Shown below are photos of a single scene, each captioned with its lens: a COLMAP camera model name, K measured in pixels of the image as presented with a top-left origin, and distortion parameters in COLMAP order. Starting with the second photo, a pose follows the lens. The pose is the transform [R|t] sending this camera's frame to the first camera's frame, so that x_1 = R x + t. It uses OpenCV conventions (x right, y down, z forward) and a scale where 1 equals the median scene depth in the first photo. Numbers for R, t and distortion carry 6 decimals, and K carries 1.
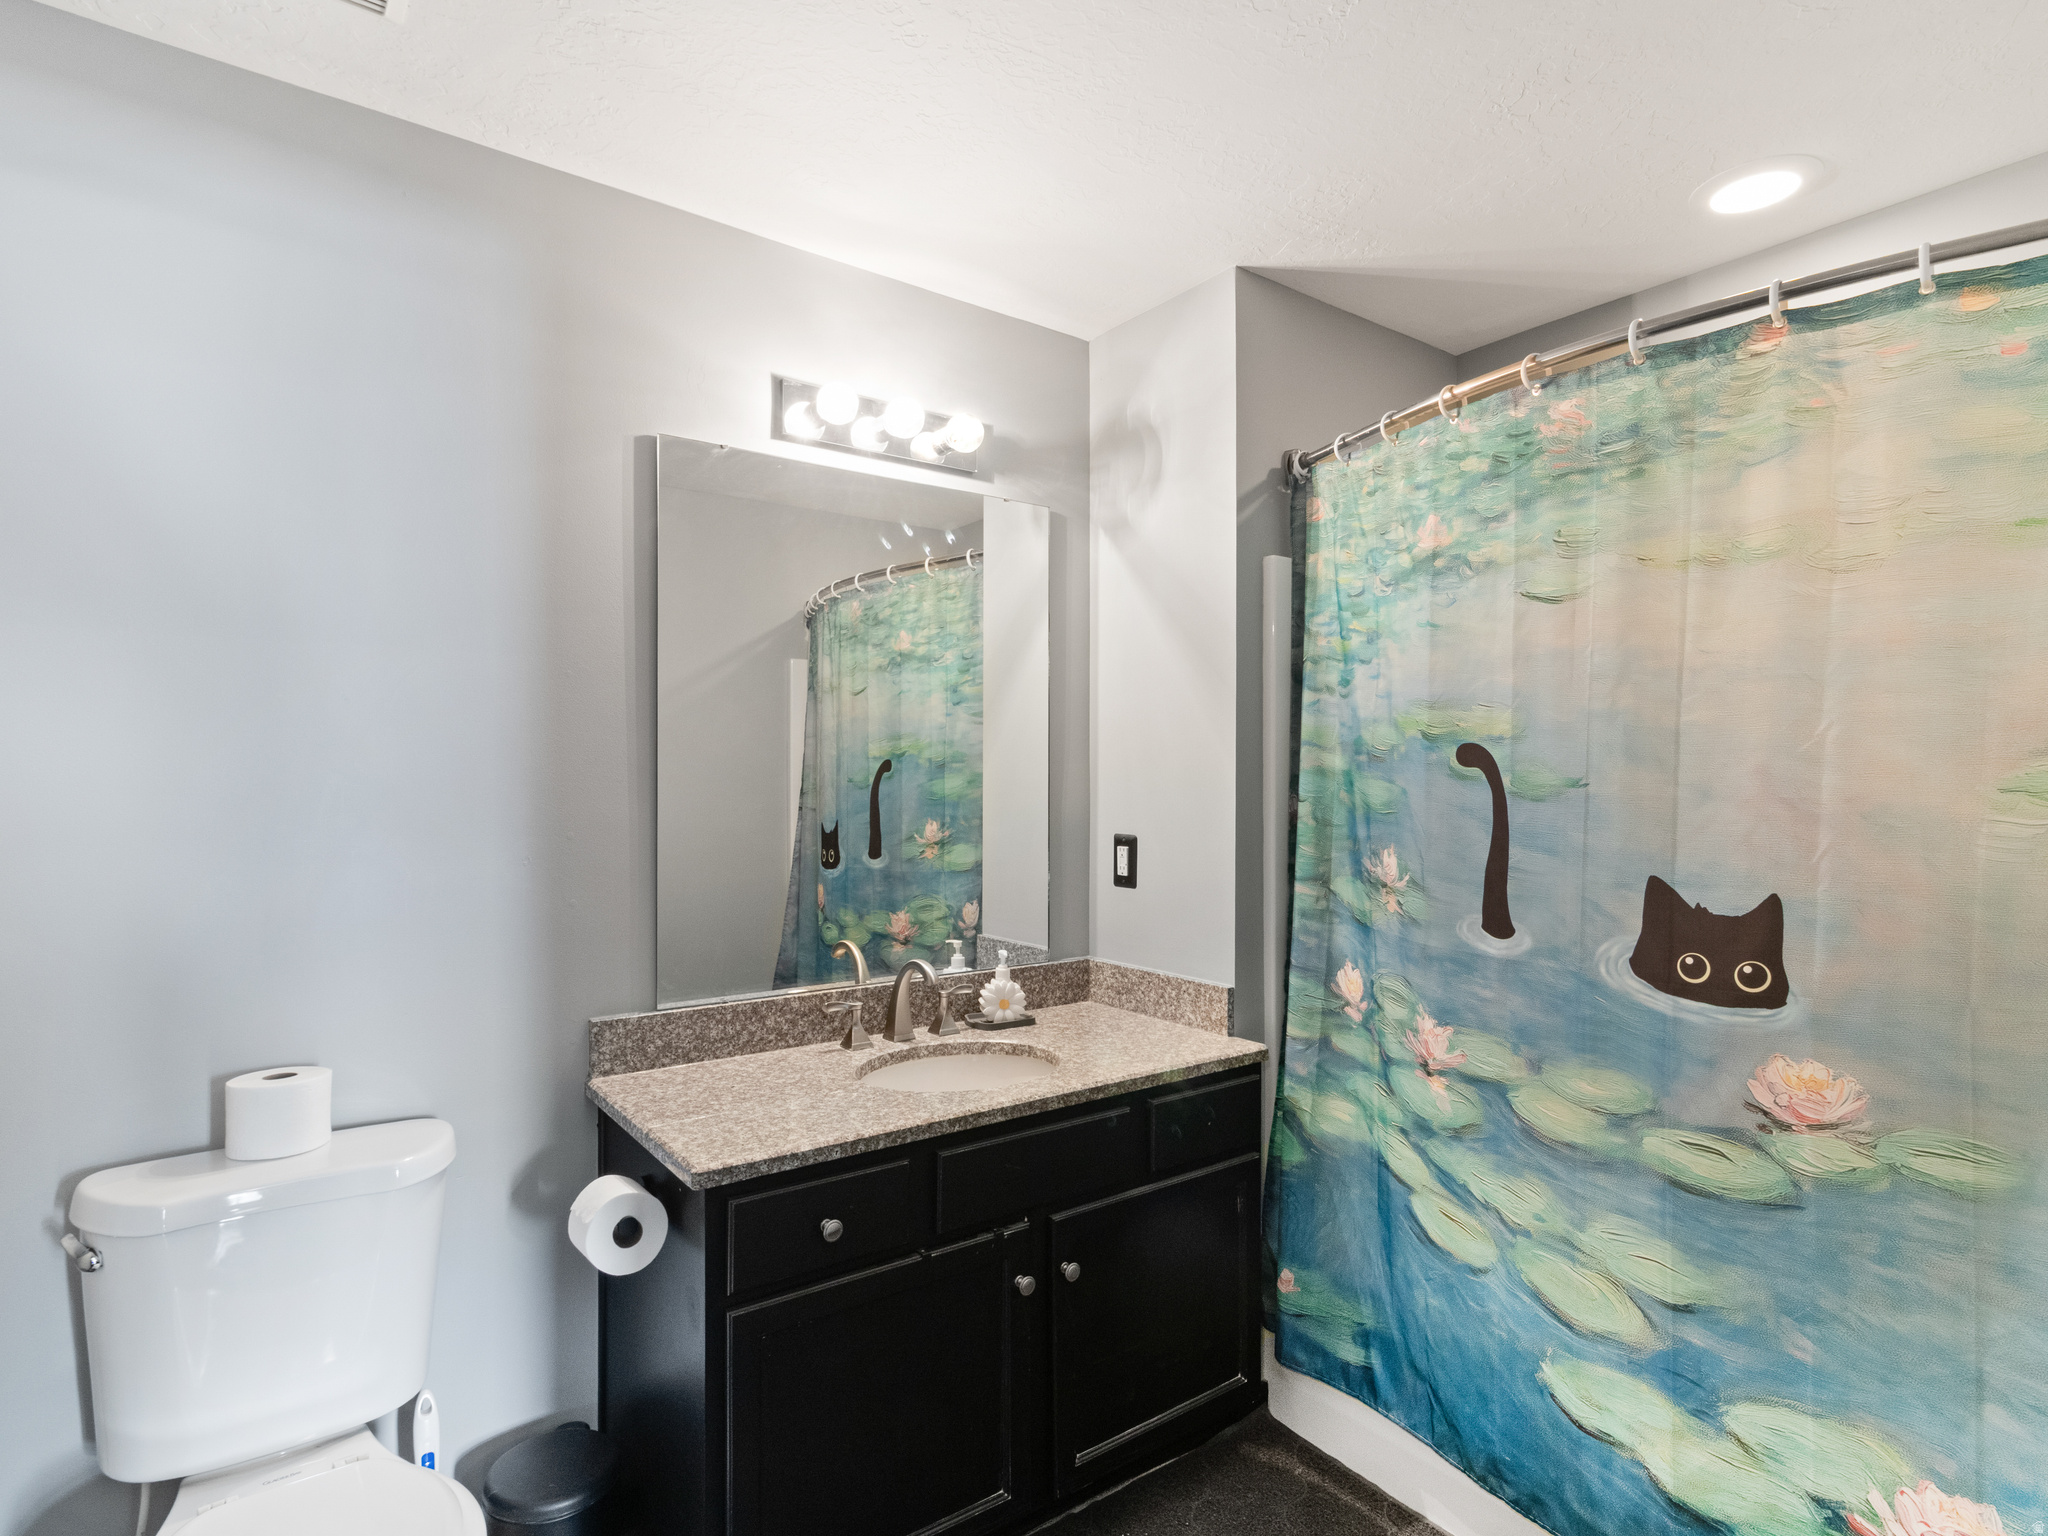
lens RADIAL K [[1086.0, 0, 1028.4], [0, 1086.0, 773.7], [0, 0, 1]] dist [-0.001526, 0.003984]
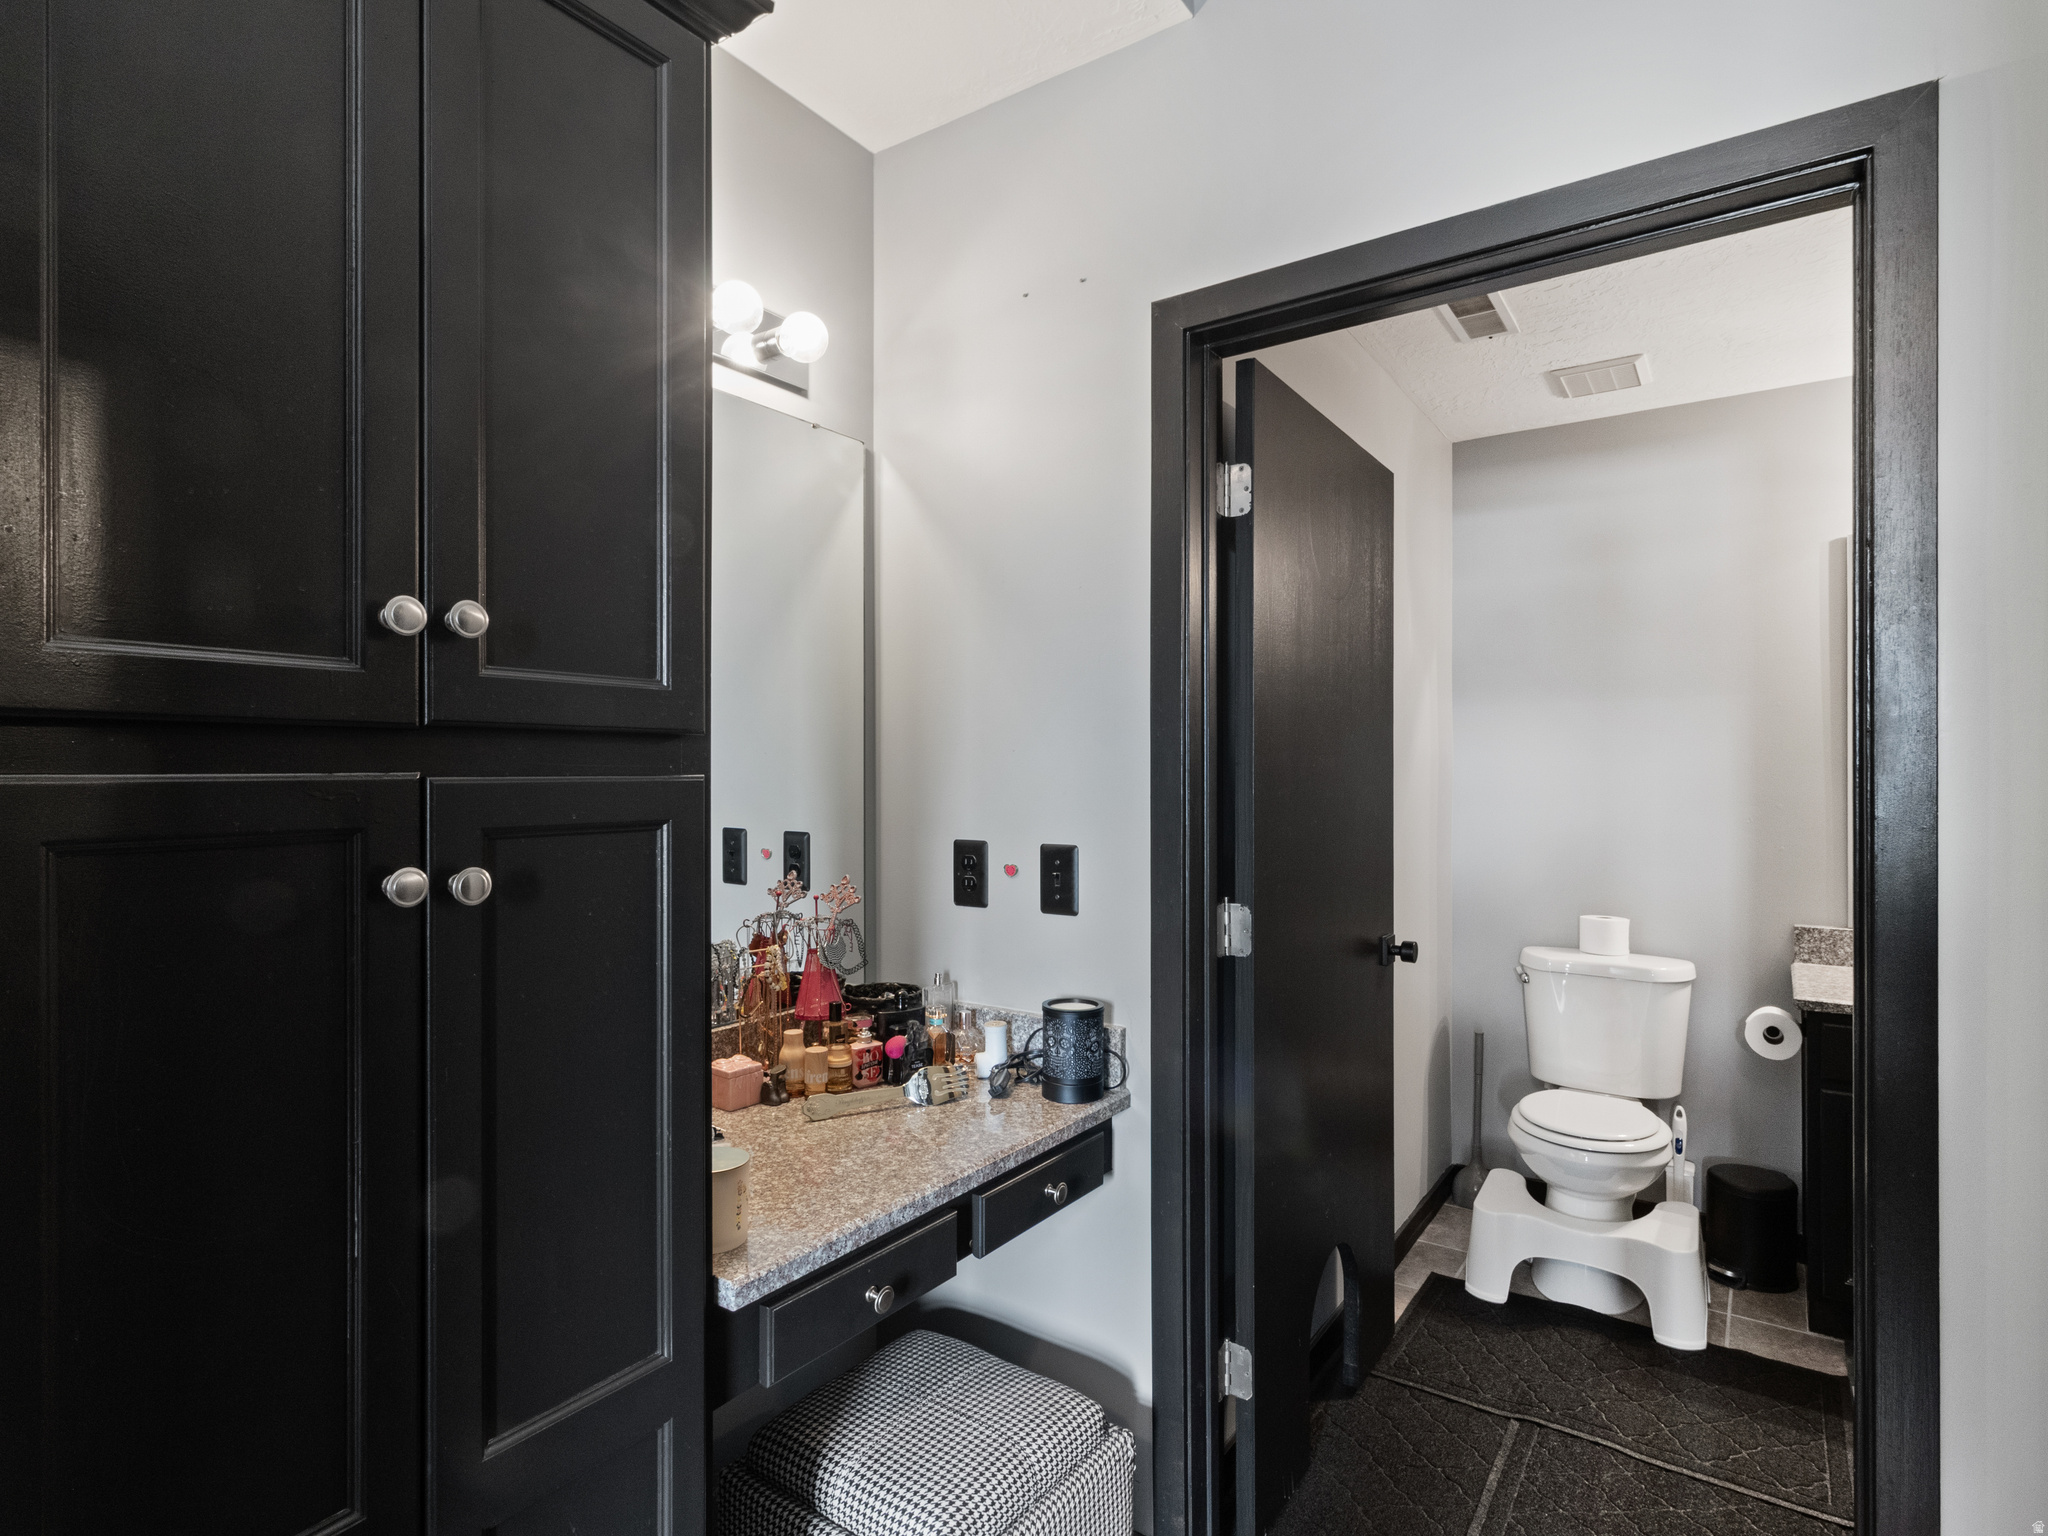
lens RADIAL K [[1086.0, 0, 1022.8], [0, 1086.0, 763.6], [0, 0, 1]] dist [-0.001526, 0.003984]
pose [[0.326575, -0.000639, -0.945171, 0.782087], [0.001697, 0.999999, -0.000090, -0.008304], [0.945170, -0.001574, 0.326575, -0.615602]]
